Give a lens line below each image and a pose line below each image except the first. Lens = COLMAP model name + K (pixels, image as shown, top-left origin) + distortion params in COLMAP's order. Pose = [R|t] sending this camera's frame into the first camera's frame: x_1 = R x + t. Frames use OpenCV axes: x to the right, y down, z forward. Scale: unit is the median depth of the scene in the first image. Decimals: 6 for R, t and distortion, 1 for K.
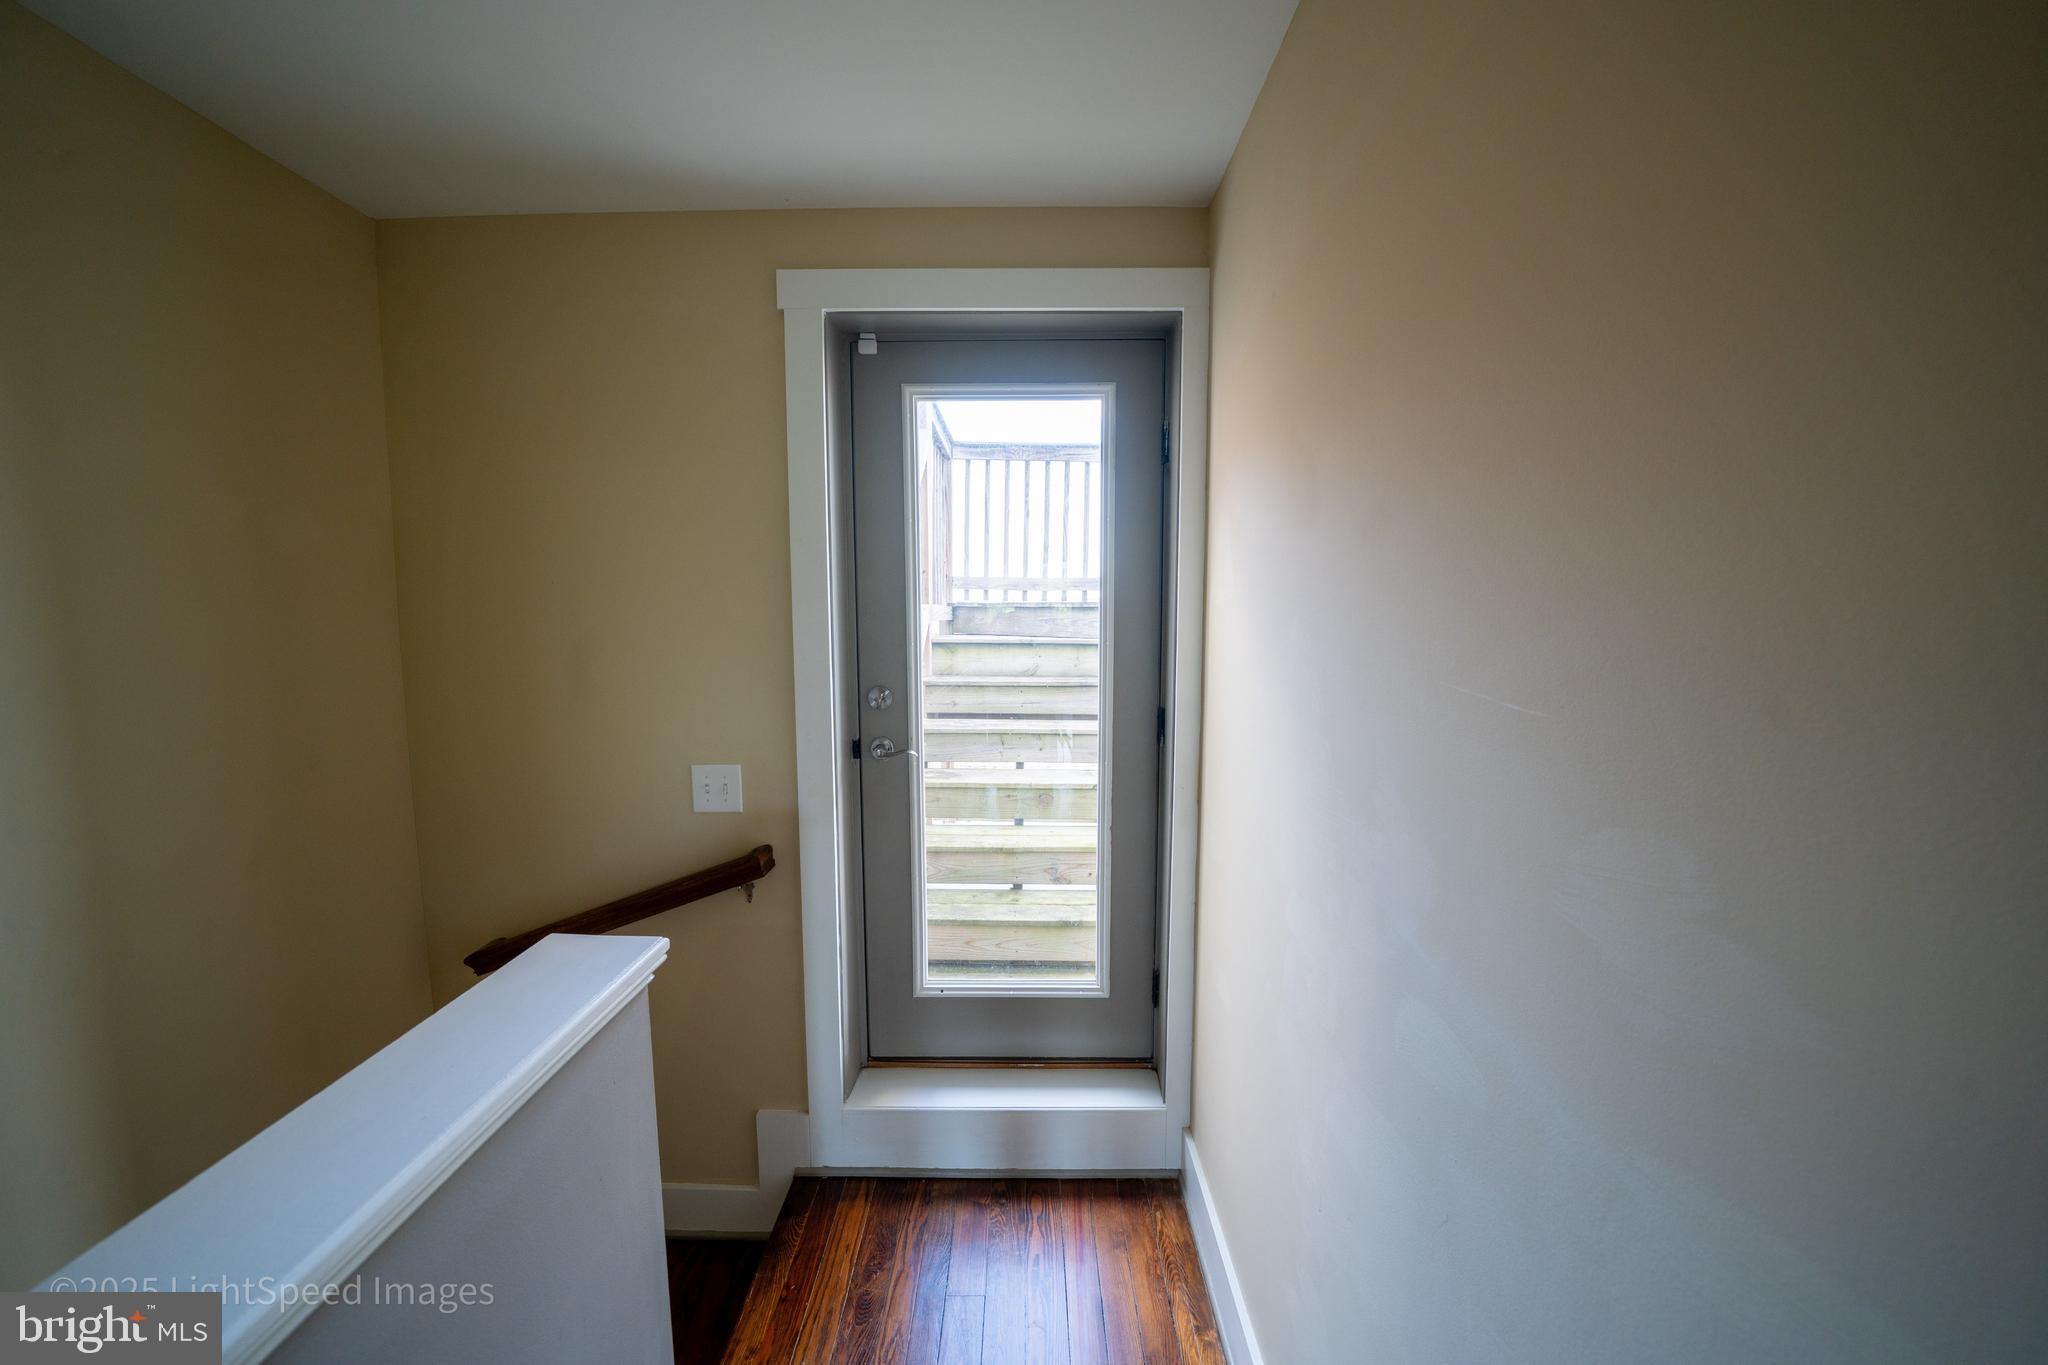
lens RADIAL K [[715.2, 0, 1024.0], [0, 715.2, 682.5], [0, 0, 1]] dist [-0.032288, 0.004845]
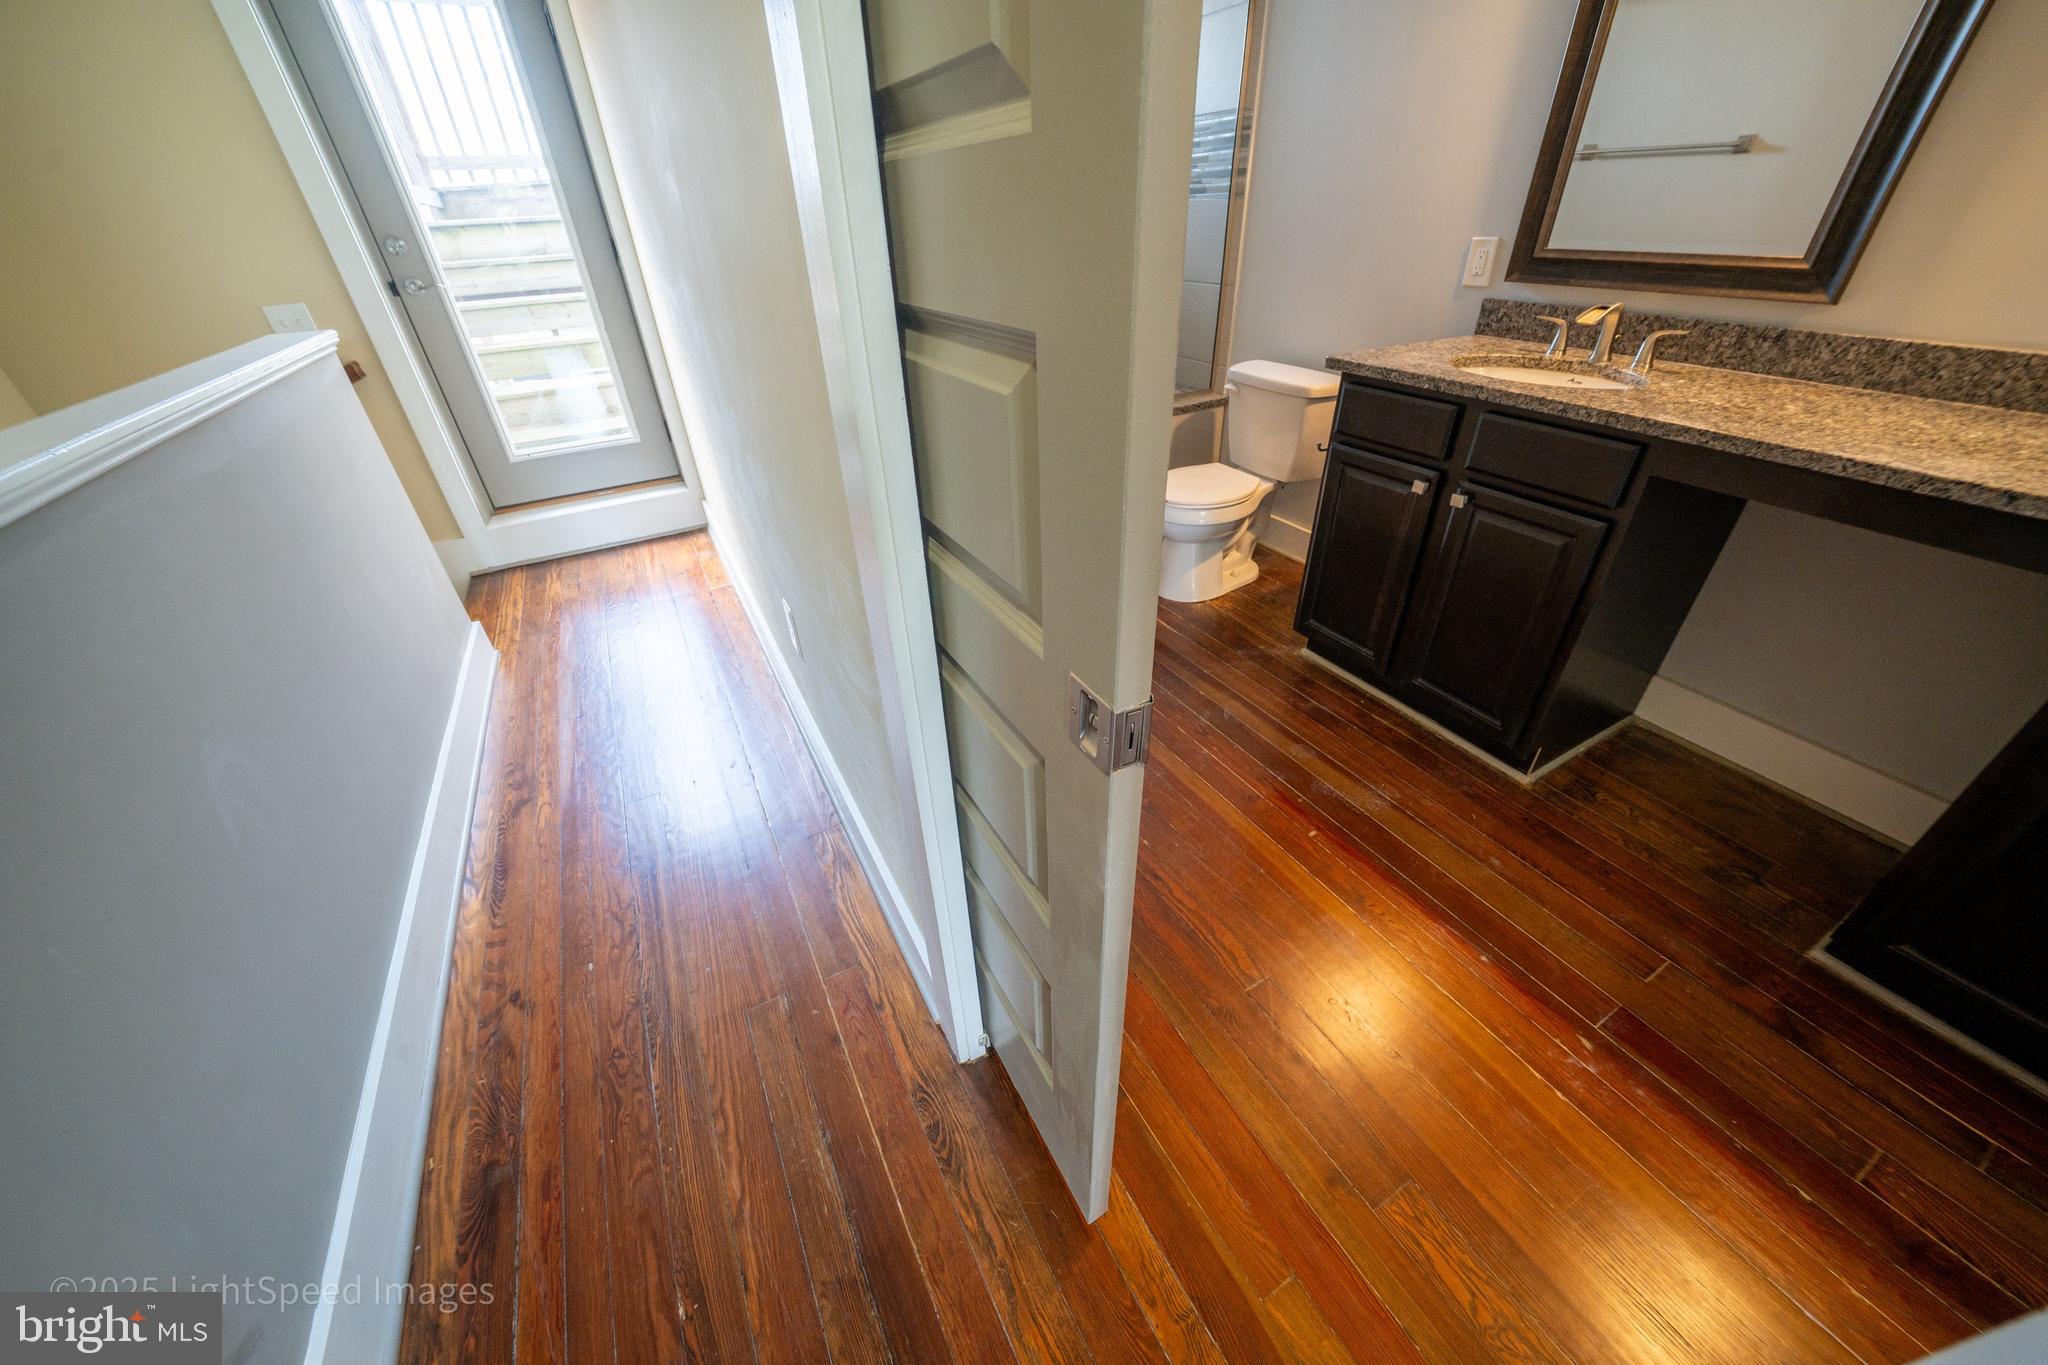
lens RADIAL K [[715.2, 0, 1024.0], [0, 715.2, 682.5], [0, 0, 1]] dist [-0.032288, 0.004845]
pose [[0.875681, -0.292825, 0.383975, 0.106758], [0.077922, 0.870426, 0.486093, 0.201170], [-0.476562, -0.395742, 0.785033, -0.999738]]
